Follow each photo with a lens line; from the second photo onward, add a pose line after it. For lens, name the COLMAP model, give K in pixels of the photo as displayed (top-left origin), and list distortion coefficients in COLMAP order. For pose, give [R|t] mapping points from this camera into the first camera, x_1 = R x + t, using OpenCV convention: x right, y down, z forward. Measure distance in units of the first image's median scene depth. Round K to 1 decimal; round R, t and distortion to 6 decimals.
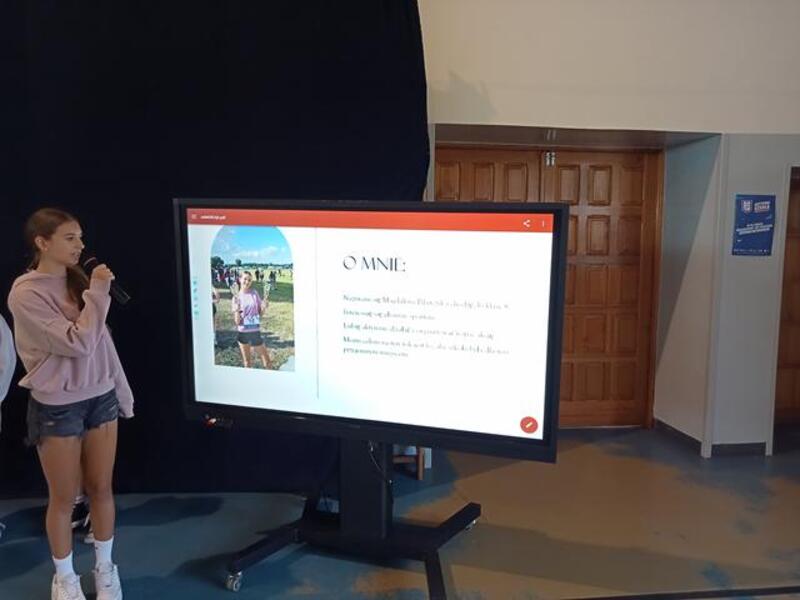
lens RADIAL K [[599.0, 0, 400.0], [0, 599.0, 300.0], [0, 0, 1]] dist [0.019904, -0.003649]
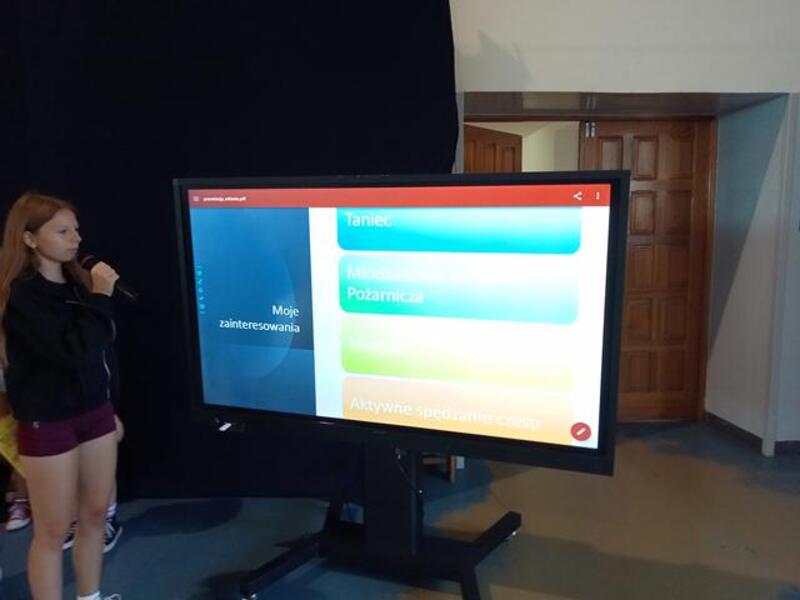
lens RADIAL K [[593.8, 0, 400.0], [0, 593.8, 300.0], [0, 0, 1]] dist [0.027378, -0.005411]
pose [[0.998912, -0.014387, -0.044354, -0.002287], [0.015492, 0.999576, 0.024661, -0.003743], [0.043980, -0.025321, 0.998711, 0.087676]]
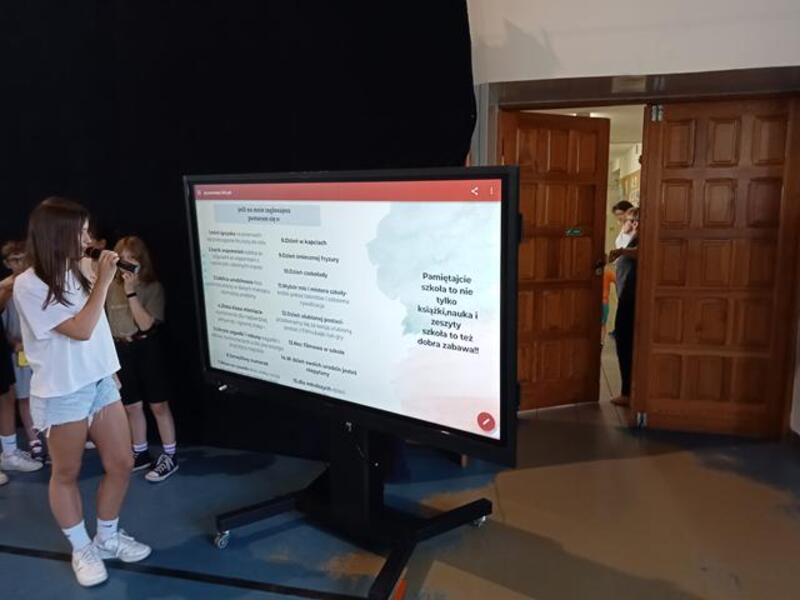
lens RADIAL K [[593.8, 0, 400.0], [0, 593.8, 300.0], [0, 0, 1]] dist [0.027378, -0.005411]
pose [[0.942227, 0.035994, -0.333035, 0.240098], [-0.021198, 0.998624, 0.047957, -0.005938], [0.334303, -0.038127, 0.941694, 0.089508]]
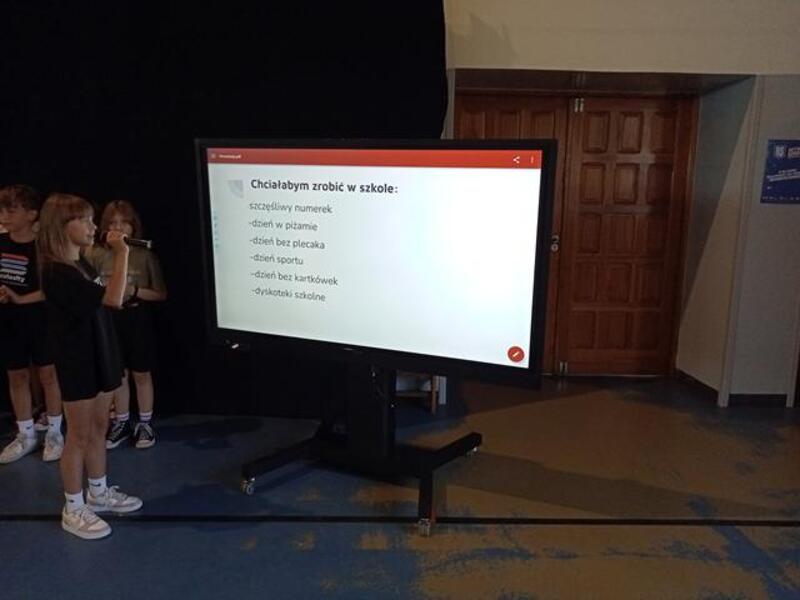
lens RADIAL K [[593.8, 0, 400.0], [0, 593.8, 300.0], [0, 0, 1]] dist [0.027378, -0.005411]
pose [[0.995386, 0.024390, -0.092795, 0.067215], [-0.017980, 0.997434, 0.069296, 0.027554], [0.094247, -0.067308, 0.993271, -0.034229]]
